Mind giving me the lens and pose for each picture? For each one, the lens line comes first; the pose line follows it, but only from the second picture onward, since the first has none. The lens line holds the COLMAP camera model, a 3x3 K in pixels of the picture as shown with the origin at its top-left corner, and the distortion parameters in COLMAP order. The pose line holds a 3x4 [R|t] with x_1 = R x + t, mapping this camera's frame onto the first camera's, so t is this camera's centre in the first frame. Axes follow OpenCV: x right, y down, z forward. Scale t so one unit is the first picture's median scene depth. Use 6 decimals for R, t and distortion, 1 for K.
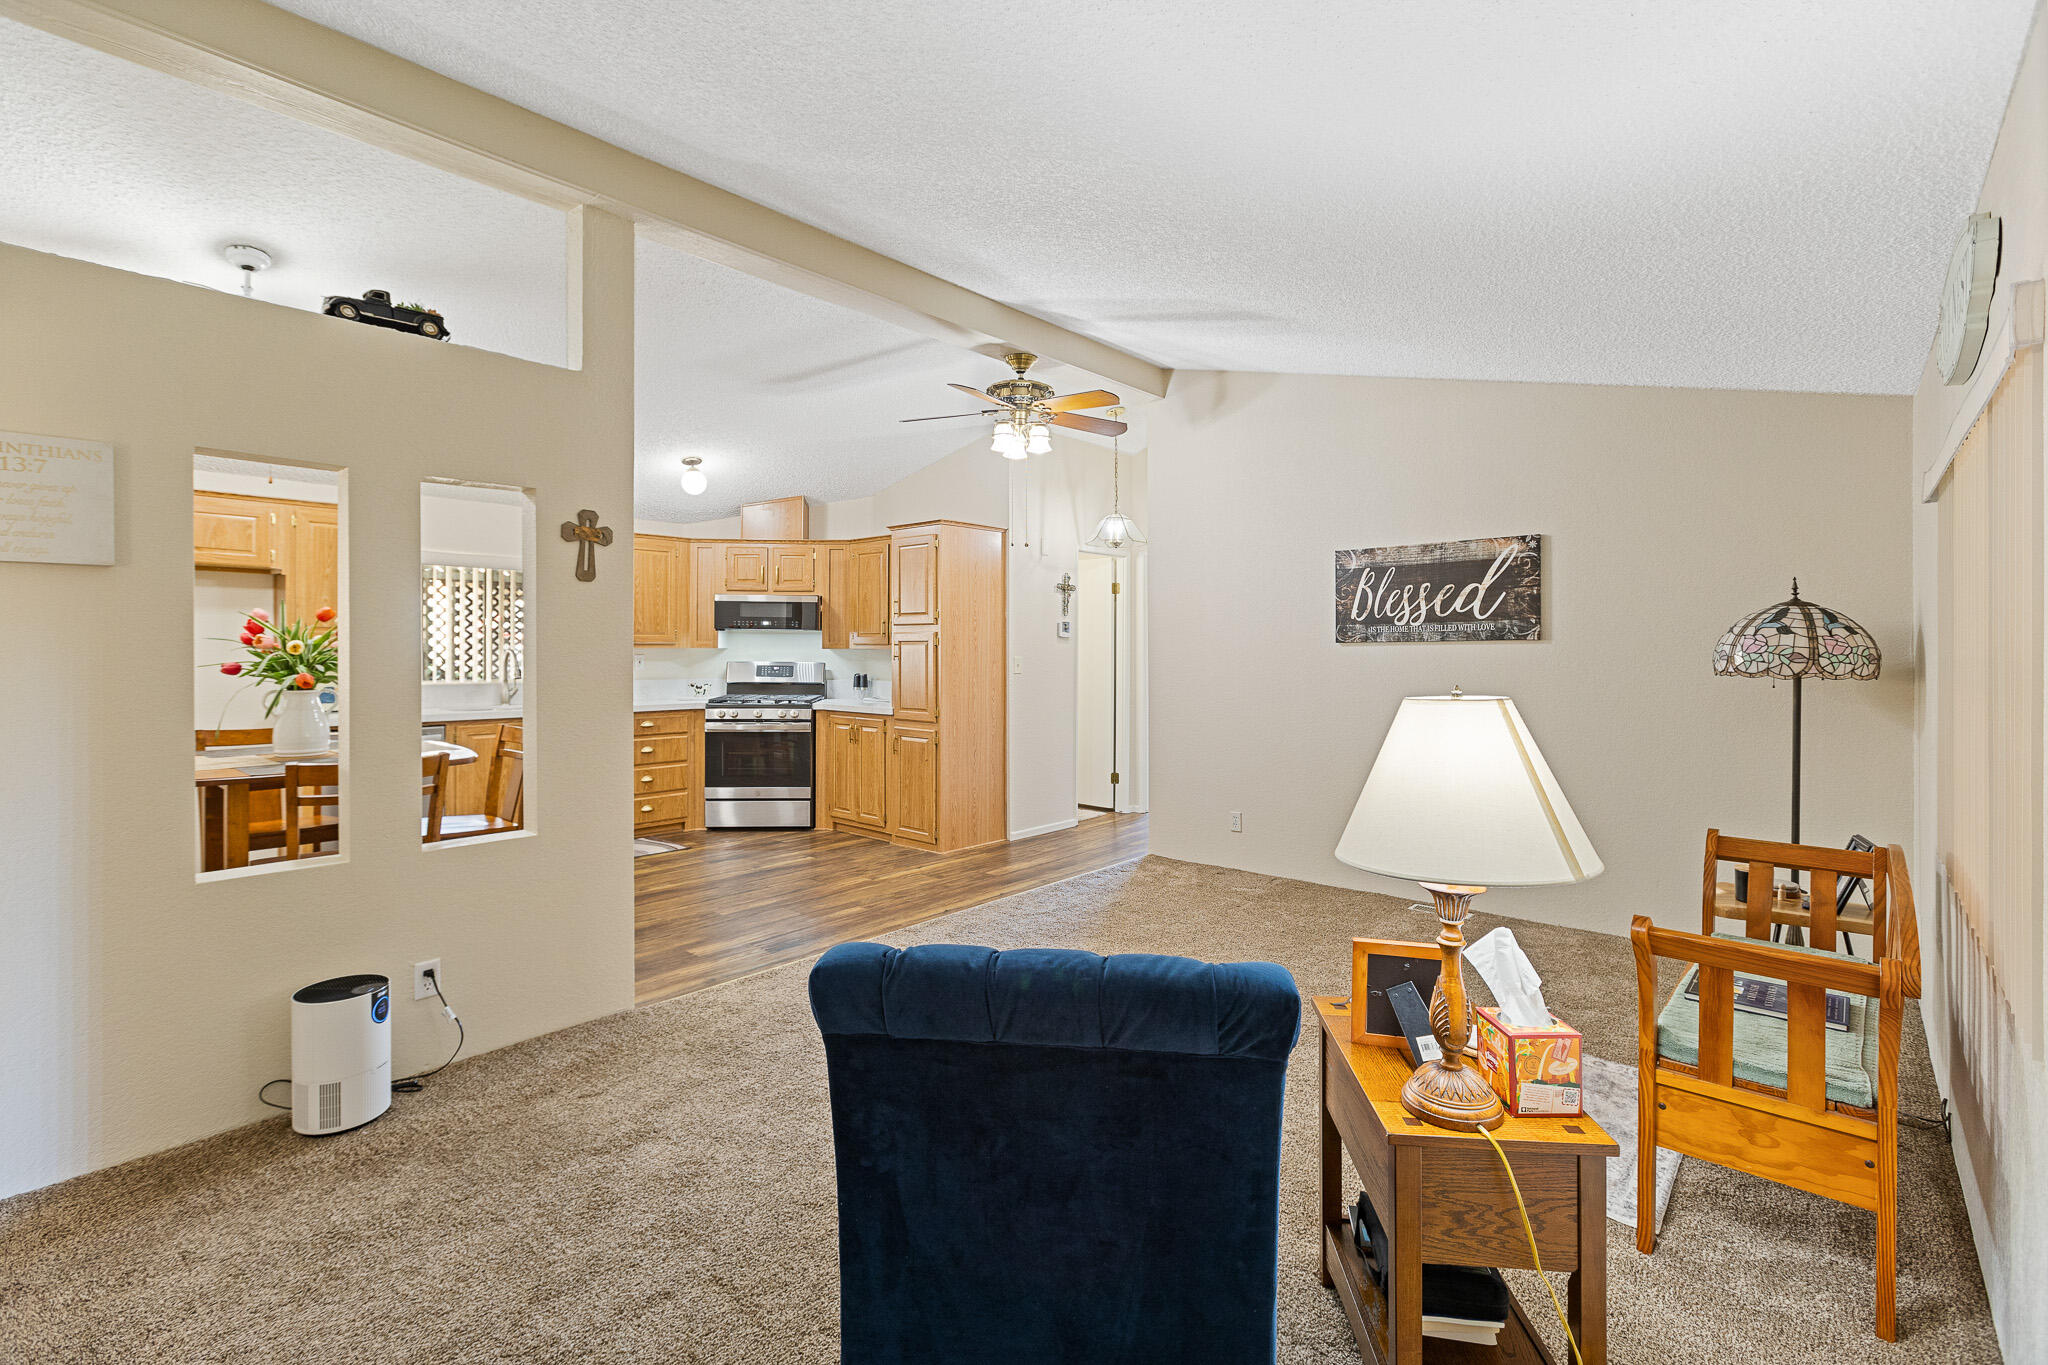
lens RADIAL K [[922.6, 0, 1018.0], [0, 922.6, 645.4], [0, 0, 1]] dist [0.000181, -0.000512]
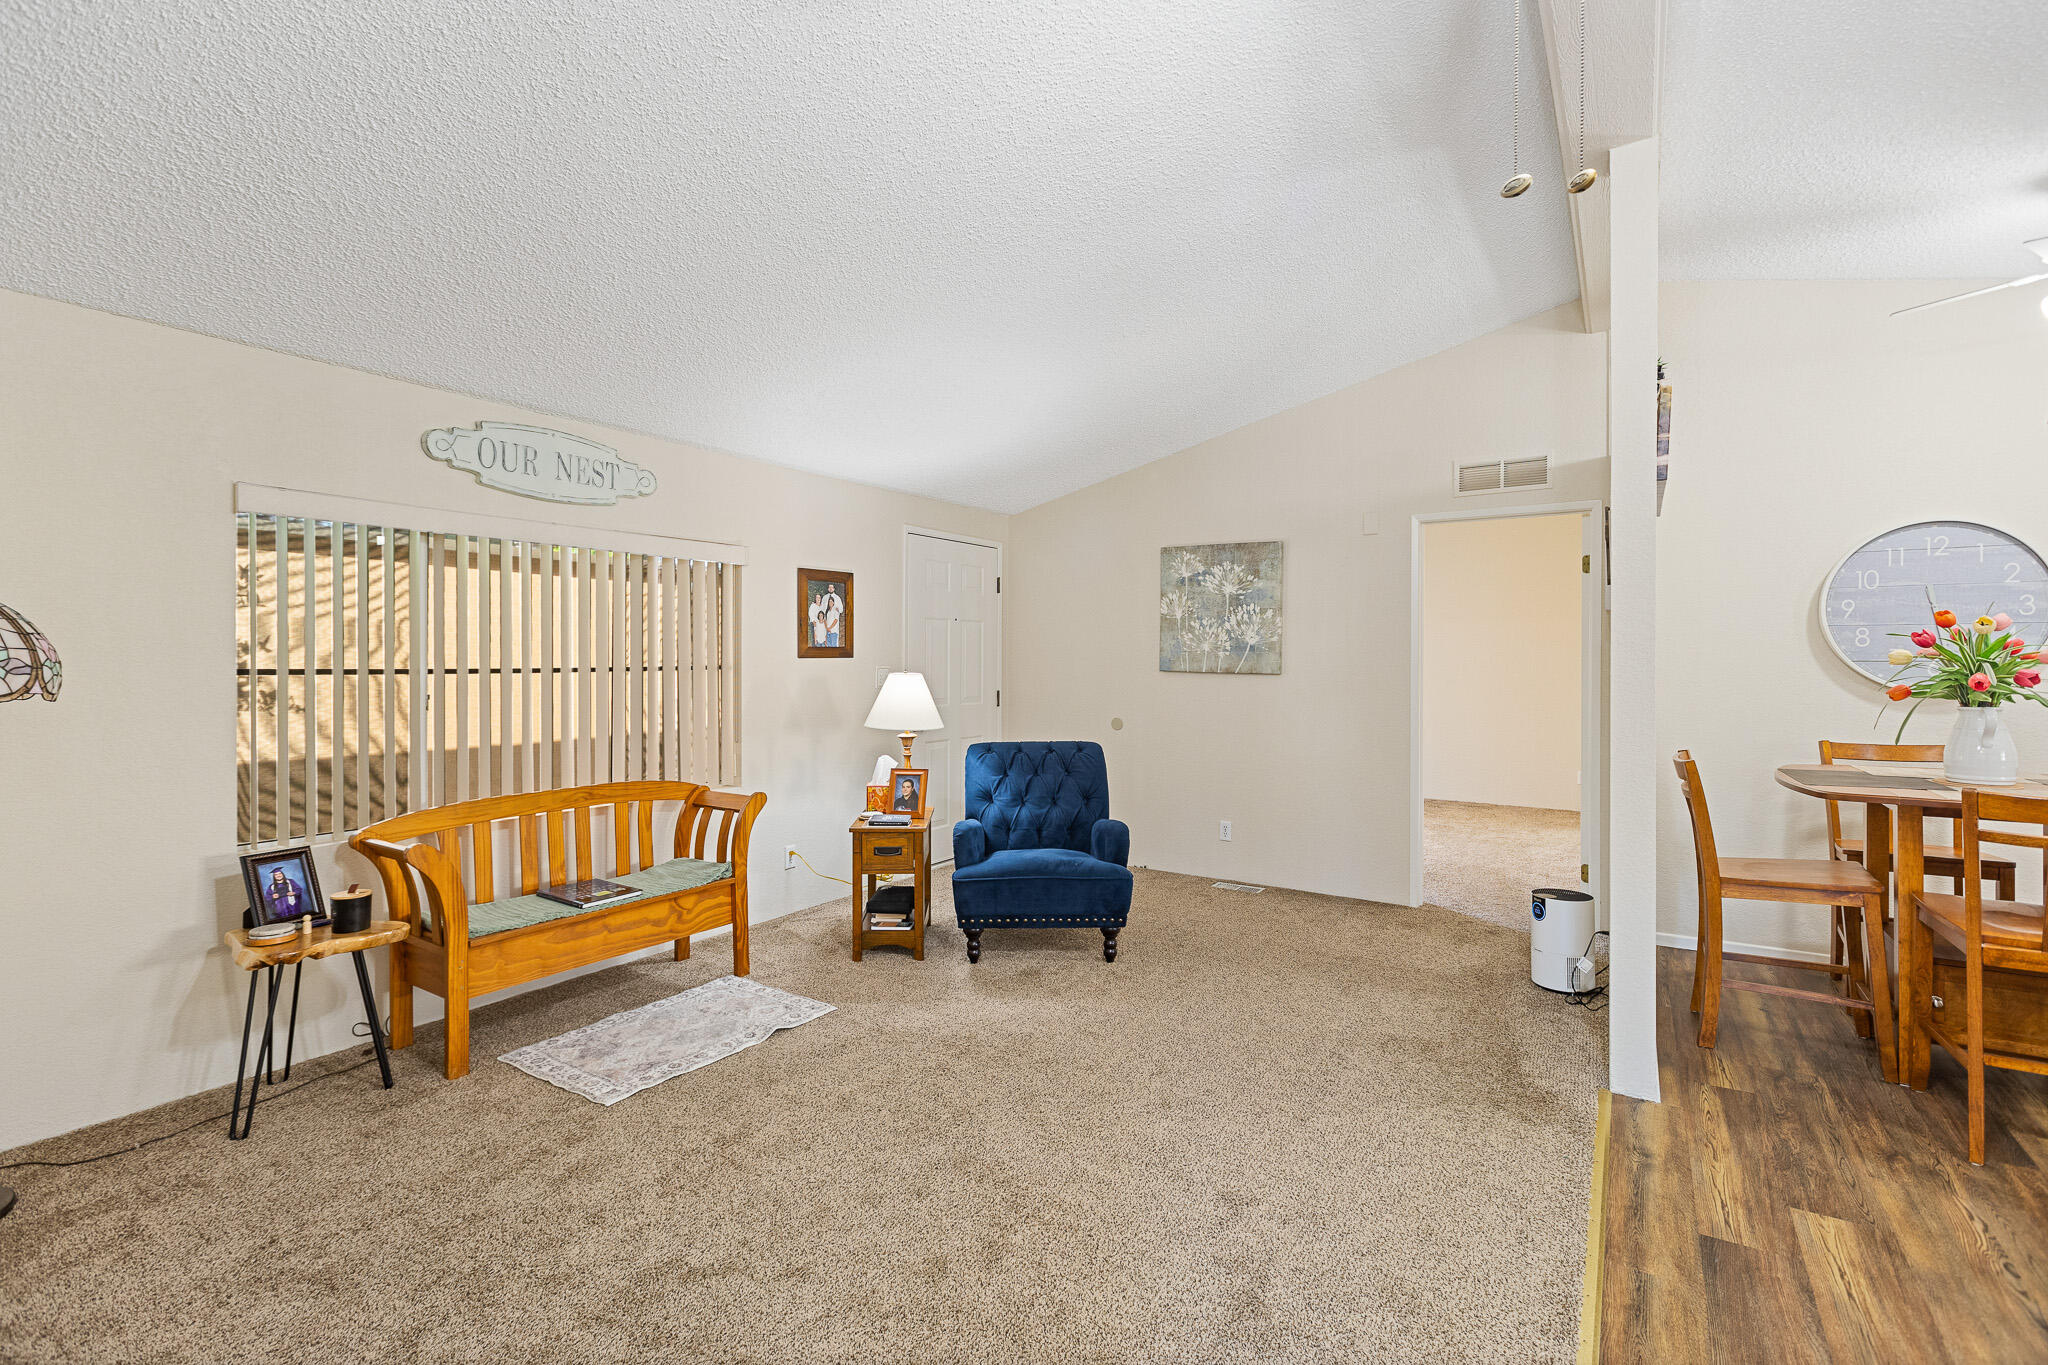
lens RADIAL K [[917.1, 0, 1026.4], [0, 917.1, 662.2], [0, 0, 1]] dist [0.004824, -0.001083]
pose [[-0.989368, -0.000793, -0.145428, 0.159466], [-0.000829, 1.000000, 0.000188, 0.005502], [0.145428, 0.000306, -0.989369, 1.222868]]
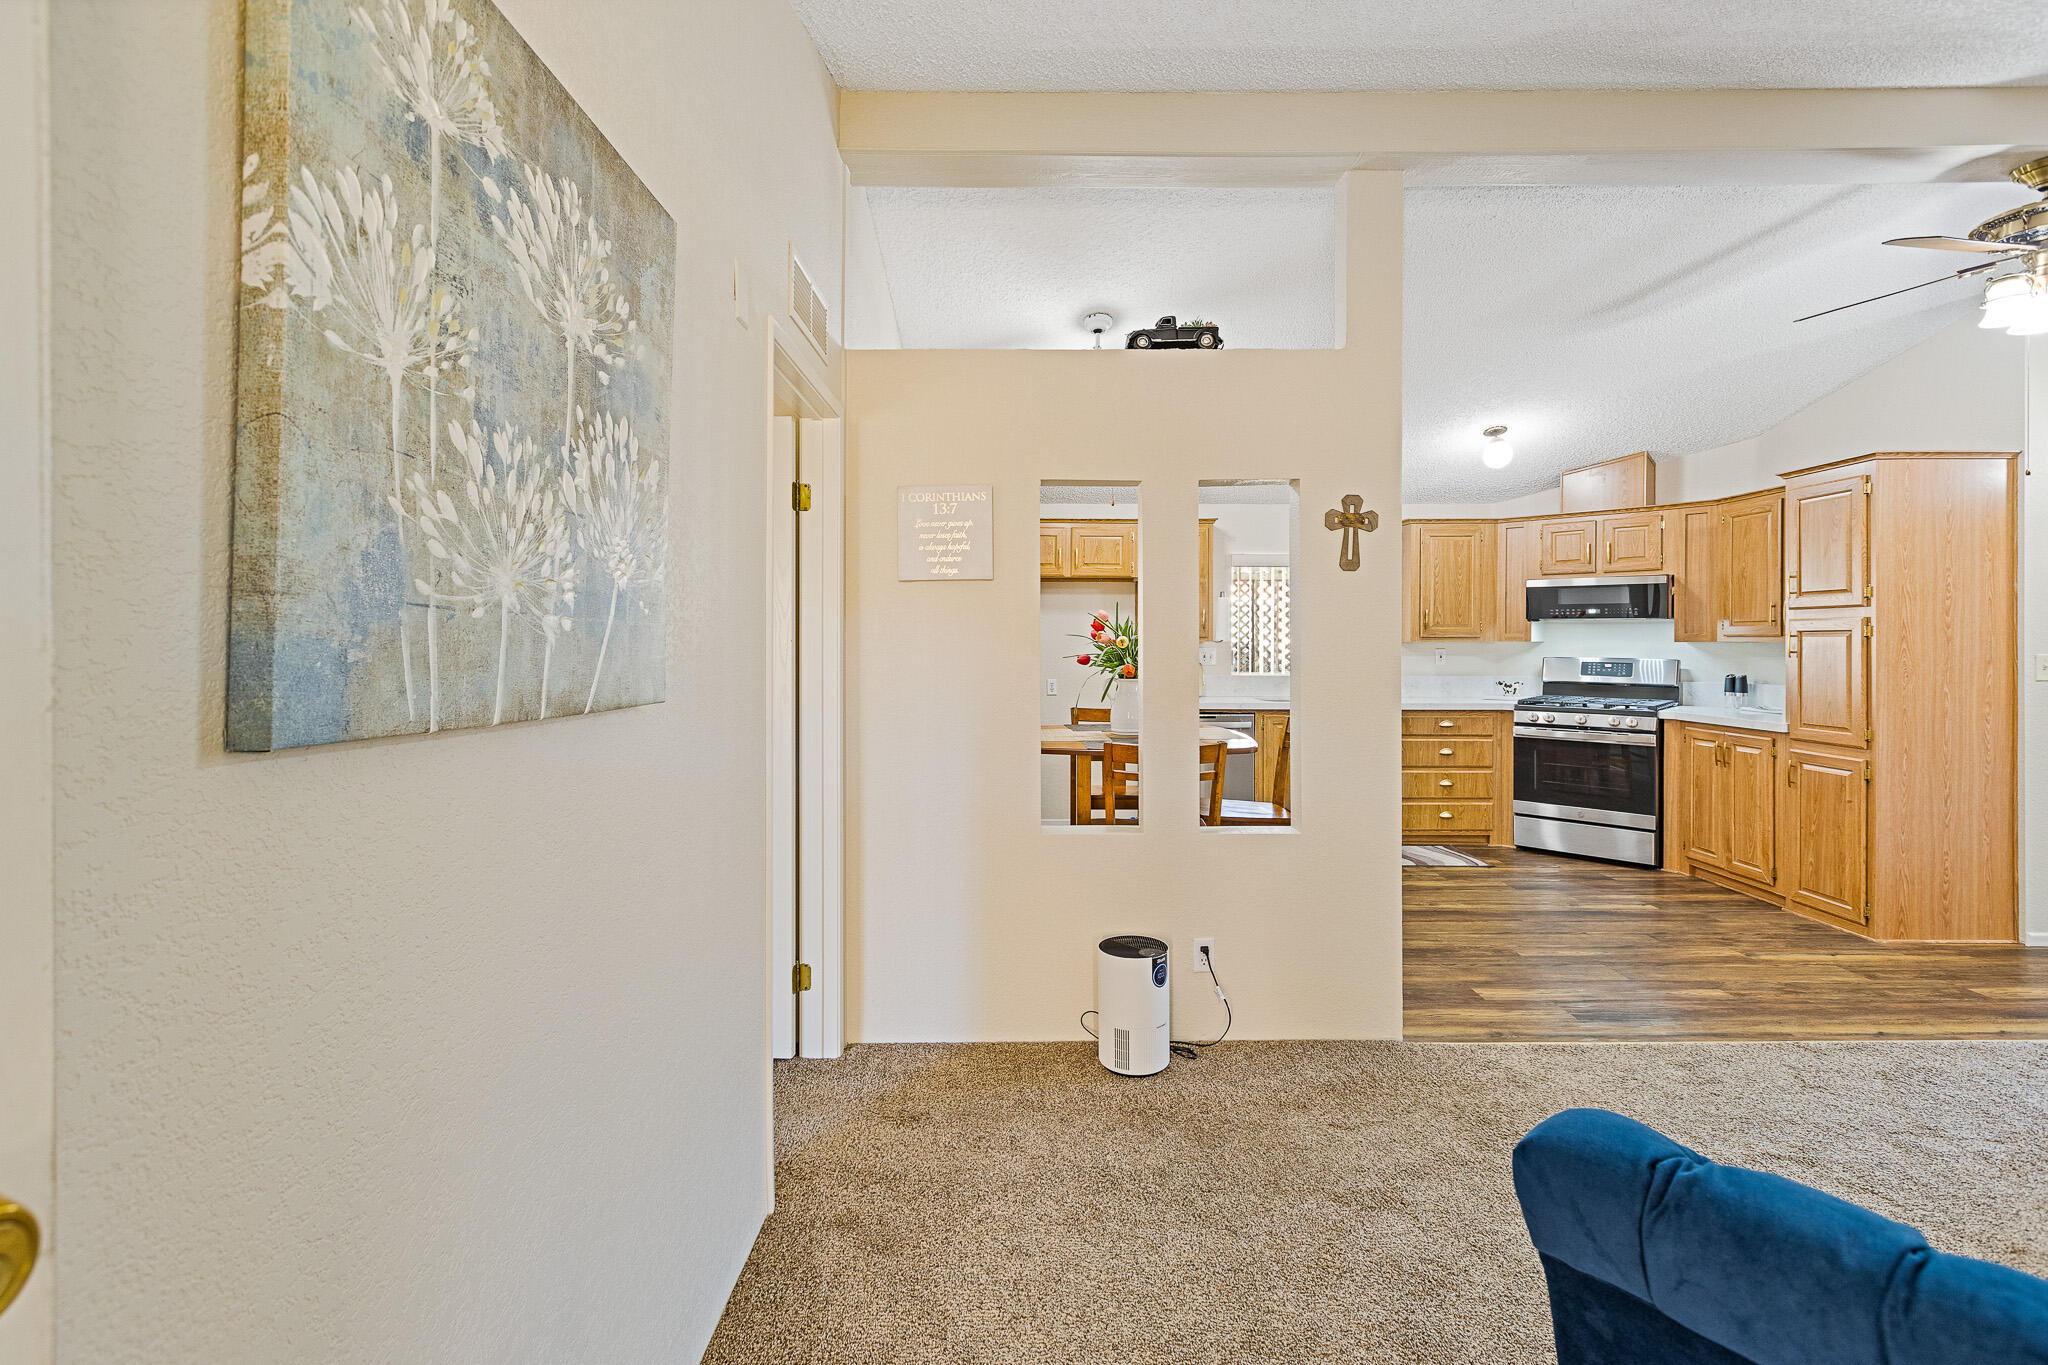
lens RADIAL K [[922.6, 0, 1018.0], [0, 922.6, 645.4], [0, 0, 1]] dist [0.000181, -0.000512]
pose [[0.663969, 0.000358, -0.747760, 0.006387], [0.004812, 0.999977, 0.004752, 0.000321], [0.747744, -0.006753, 0.663952, 0.086275]]
